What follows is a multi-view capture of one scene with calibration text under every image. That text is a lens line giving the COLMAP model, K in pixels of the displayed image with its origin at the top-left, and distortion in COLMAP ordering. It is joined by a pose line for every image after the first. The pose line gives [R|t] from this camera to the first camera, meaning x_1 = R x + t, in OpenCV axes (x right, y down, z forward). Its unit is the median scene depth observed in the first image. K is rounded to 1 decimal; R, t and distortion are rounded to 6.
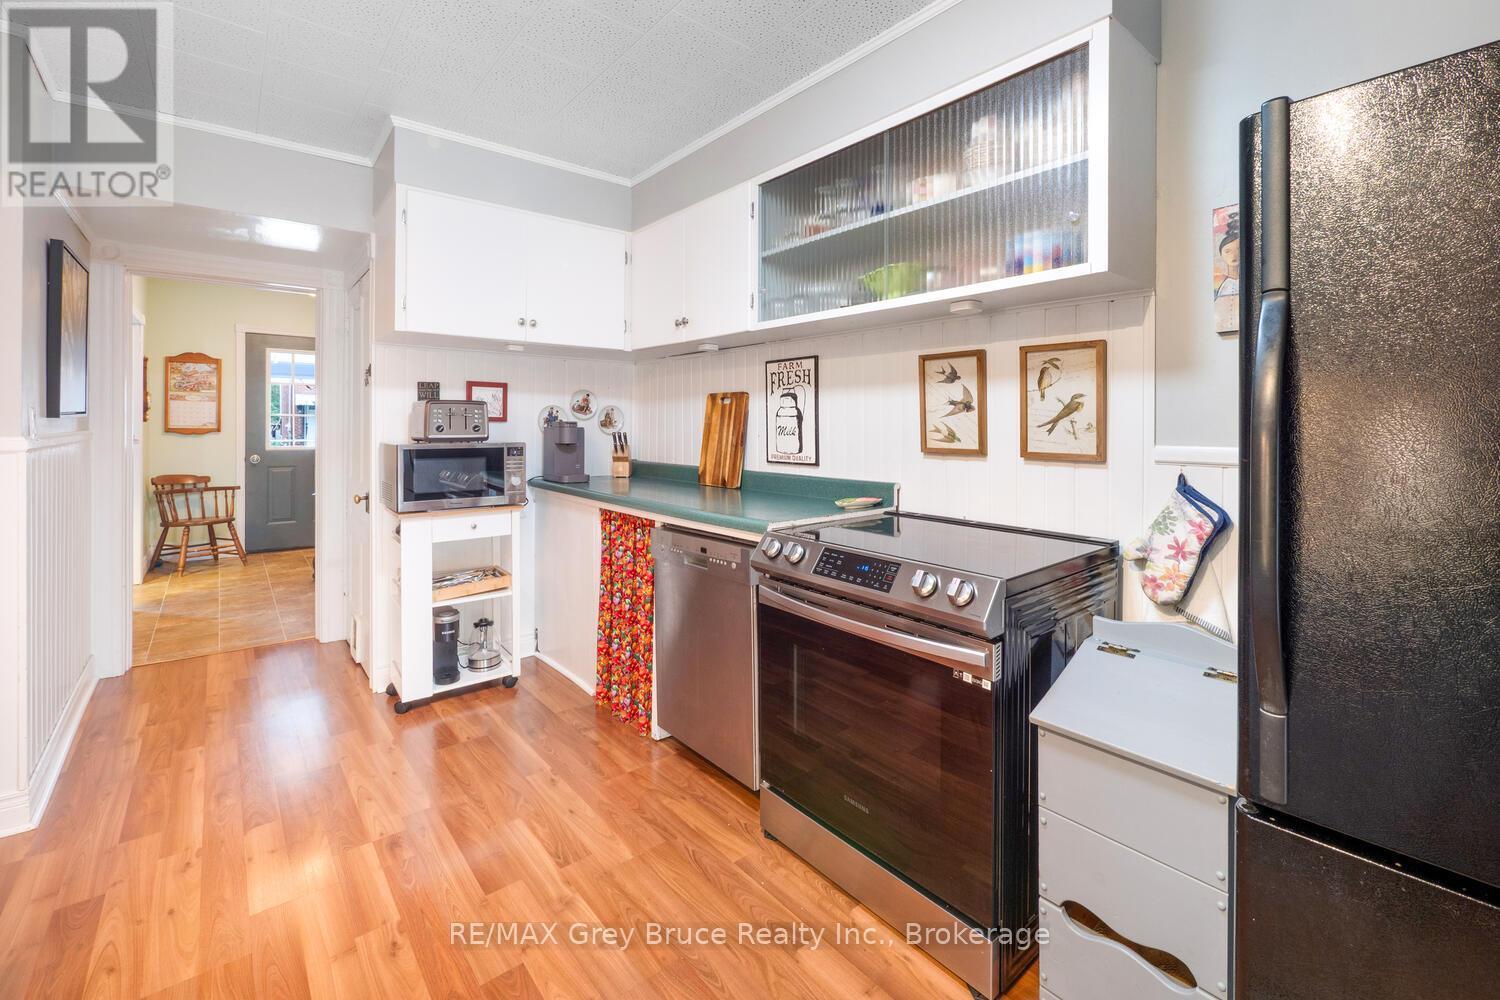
lens RADIAL K [[639.0, 0, 744.1], [0, 639.0, 428.8], [0, 0, 1]] dist [-0.005279, 0.000545]
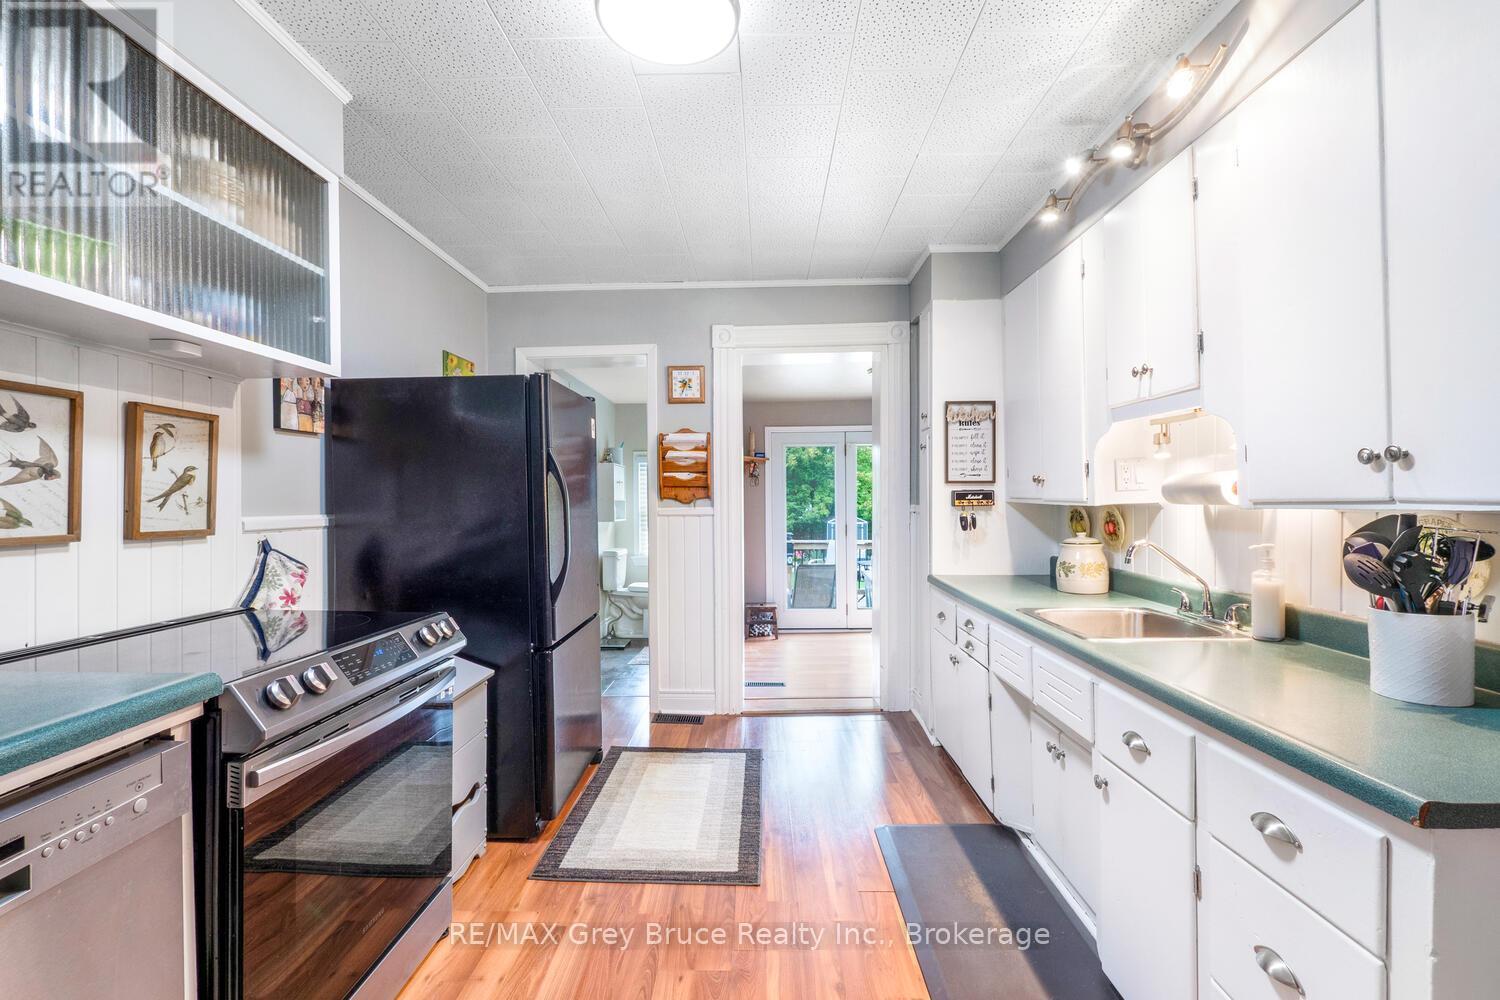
lens RADIAL K [[640.2, 0, 741.3], [0, 640.2, 501.5], [0, 0, 1]] dist [-0.001639, 0.000403]
pose [[-0.749434, -0.002007, 0.662076, -0.506477], [0.006232, 0.999930, 0.010085, -0.005066], [-0.662050, 0.011684, -0.749369, 0.829171]]
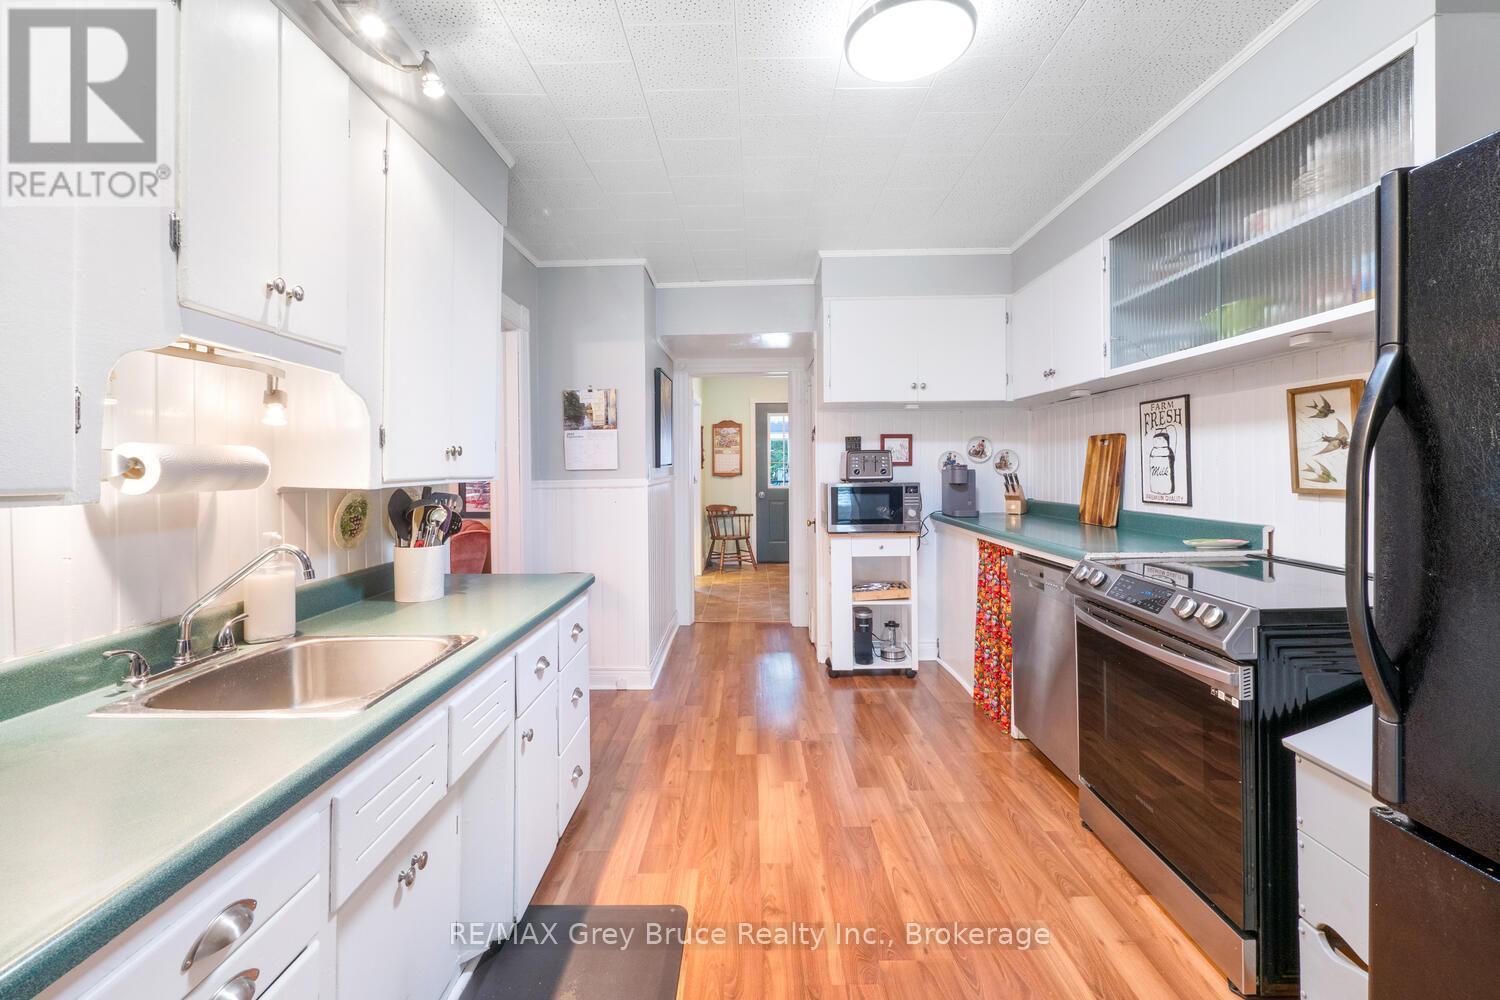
lens RADIAL K [[645.4, 0, 747.9], [0, 645.4, 469.9], [0, 0, 1]] dist [0.000127, 0.000319]
pose [[0.767055, -0.010813, -0.641491, 0.235018], [0.010583, 0.999935, -0.004200, -0.001278], [0.641495, -0.003567, 0.767119, -0.199950]]
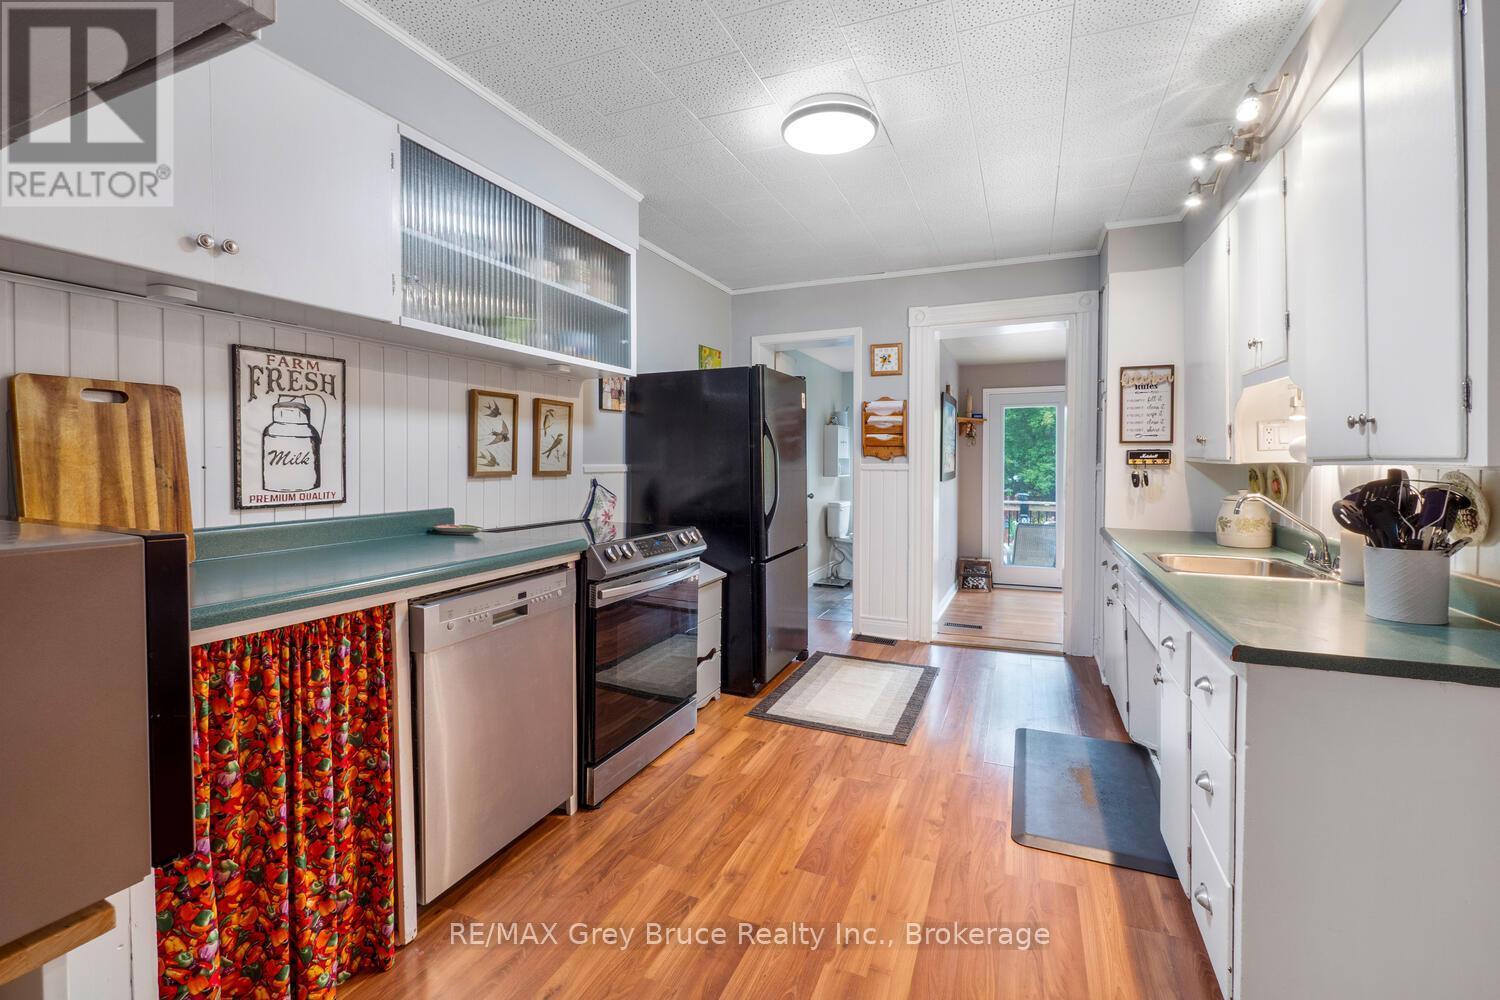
lens RADIAL K [[645.4, 0, 747.9], [0, 645.4, 469.9], [0, 0, 1]] dist [0.000127, 0.000319]
pose [[-0.456875, -0.020145, 0.889303, -0.815590], [-0.000335, 0.999747, 0.022475, 0.000134], [-0.889531, 0.009971, -0.456766, 0.939282]]
